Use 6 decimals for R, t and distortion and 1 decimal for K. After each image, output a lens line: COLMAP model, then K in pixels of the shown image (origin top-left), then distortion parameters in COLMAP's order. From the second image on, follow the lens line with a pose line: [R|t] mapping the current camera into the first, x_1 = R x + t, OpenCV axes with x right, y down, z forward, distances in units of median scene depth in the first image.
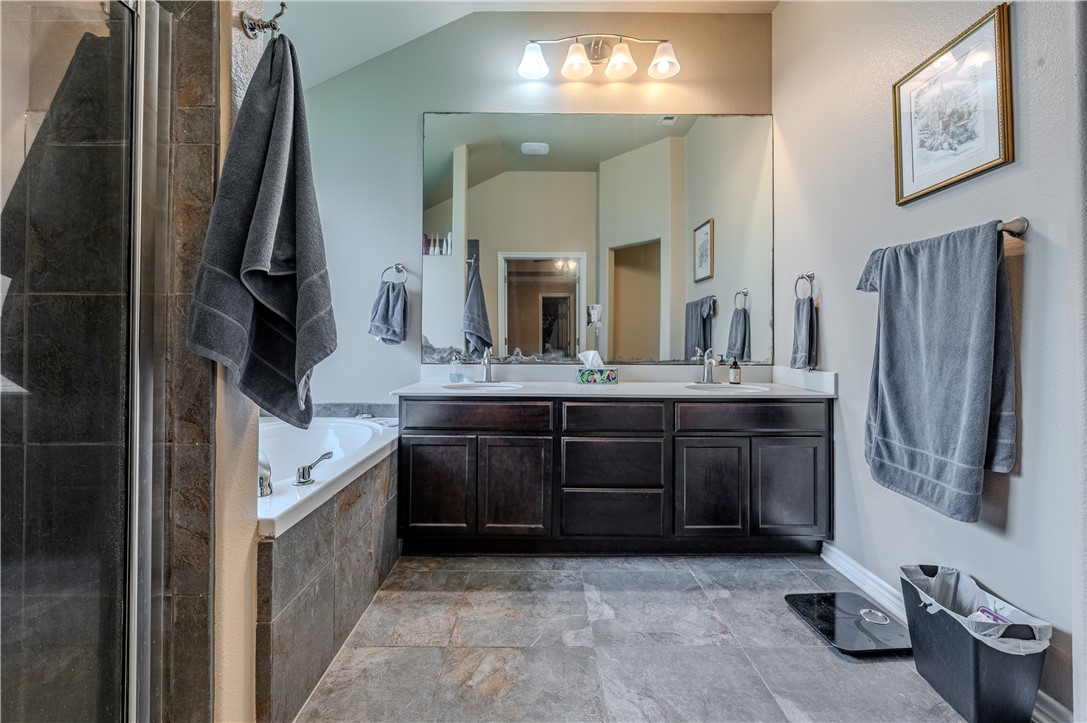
lens RADIAL K [[427.8, 0, 556.1], [0, 427.8, 337.8], [0, 0, 1]] dist [0.000649, -0.000777]
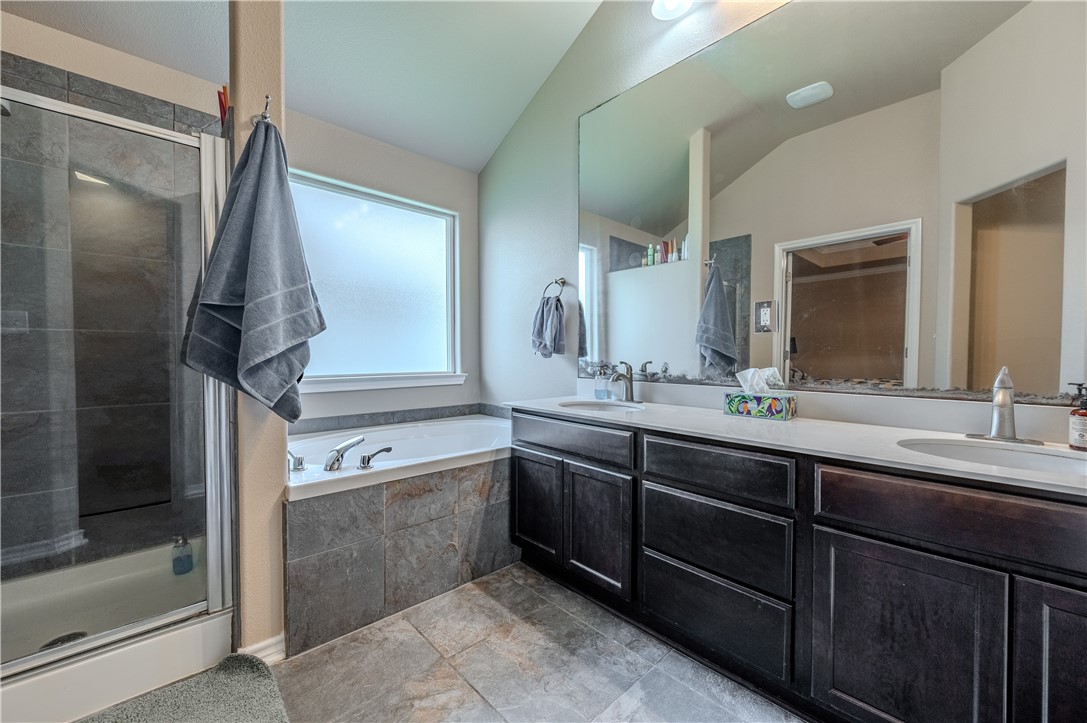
lens RADIAL K [[427.8, 0, 549.5], [0, 427.8, 362.4], [0, 0, 1]] dist [0.000649, -0.000777]
pose [[0.676099, 0.011044, -0.736728, 0.459370], [0.006340, 0.999763, 0.020804, 0.005694], [0.736783, -0.018736, 0.675869, 0.369224]]
